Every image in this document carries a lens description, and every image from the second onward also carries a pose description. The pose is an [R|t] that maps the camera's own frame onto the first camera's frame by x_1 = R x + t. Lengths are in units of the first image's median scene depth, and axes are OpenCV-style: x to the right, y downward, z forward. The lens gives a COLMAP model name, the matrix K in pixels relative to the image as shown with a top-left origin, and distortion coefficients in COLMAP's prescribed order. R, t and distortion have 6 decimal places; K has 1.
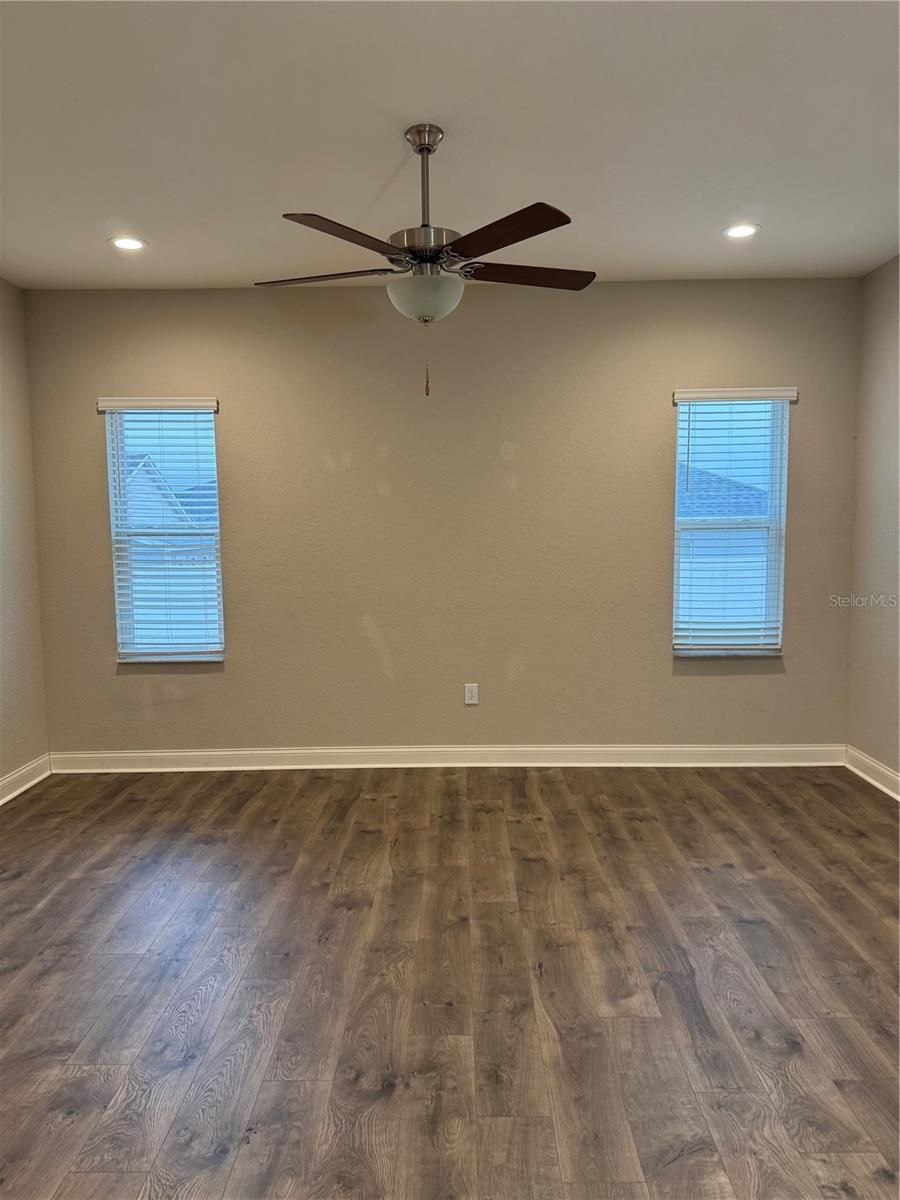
lens RADIAL K [[835.0, 0, 451.1], [0, 835.0, 597.2], [0, 0, 1]] dist [0.057715, -0.070014]
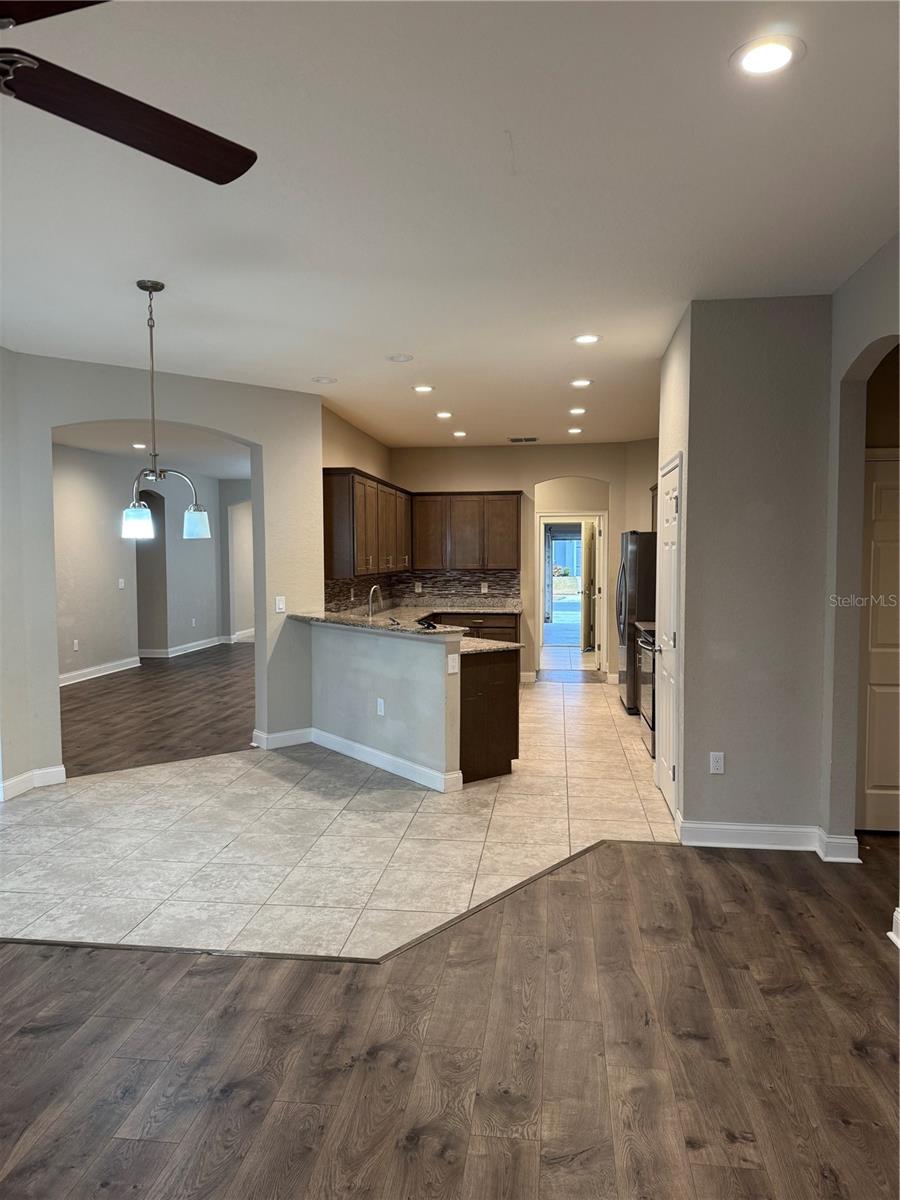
lens RADIAL K [[835.0, 0, 449.3], [0, 835.0, 600.1], [0, 0, 1]] dist [0.057715, -0.070014]
pose [[-0.992641, 0.011493, 0.120546, -0.363684], [0.029230, 0.988790, 0.146425, -0.146942], [-0.117512, 0.148871, -0.981849, 1.416208]]
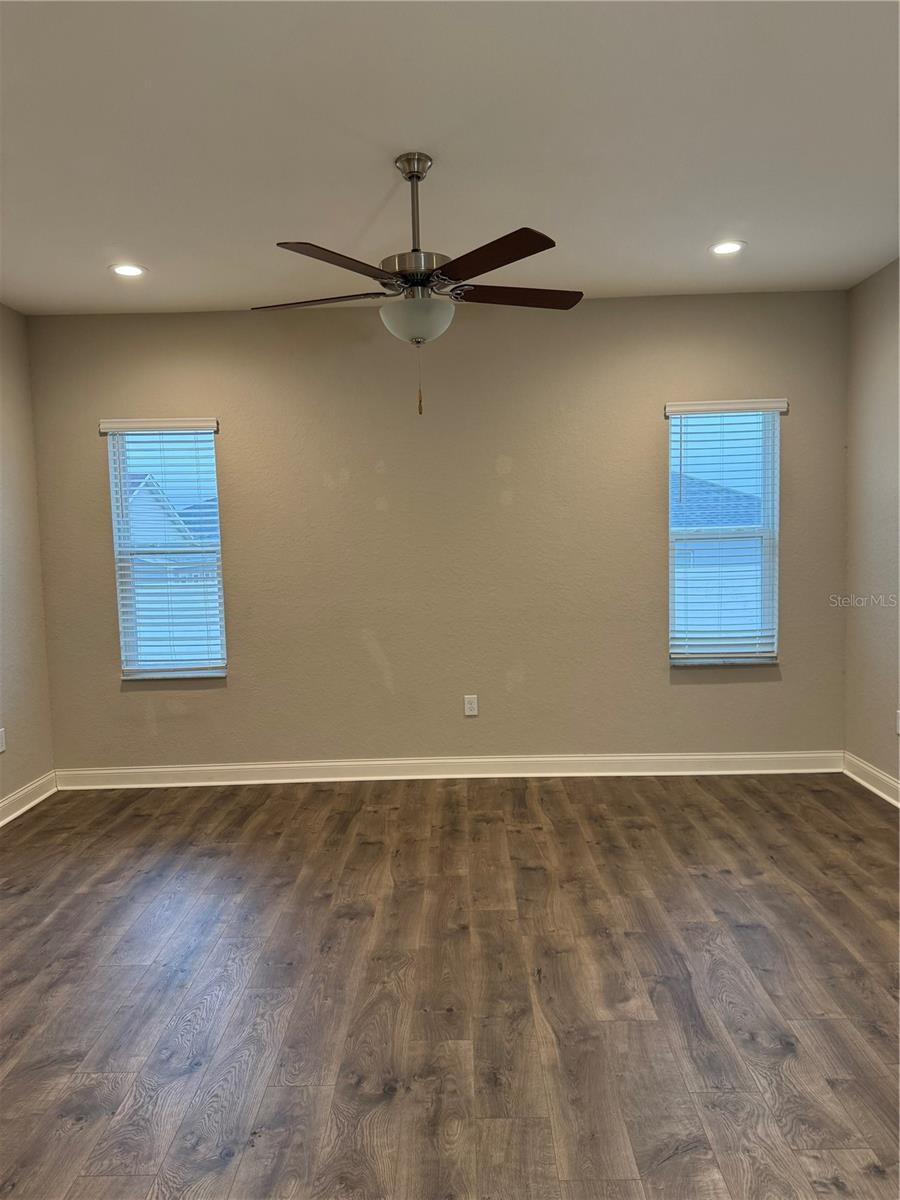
lens RADIAL K [[835.0, 0, 449.6], [0, 835.0, 597.9], [0, 0, 1]] dist [0.057715, -0.070014]
pose [[0.999877, -0.014879, -0.005036, 0.009069], [0.014806, 0.999787, -0.014382, -0.000623], [0.005249, 0.014306, 0.999884, -0.022095]]
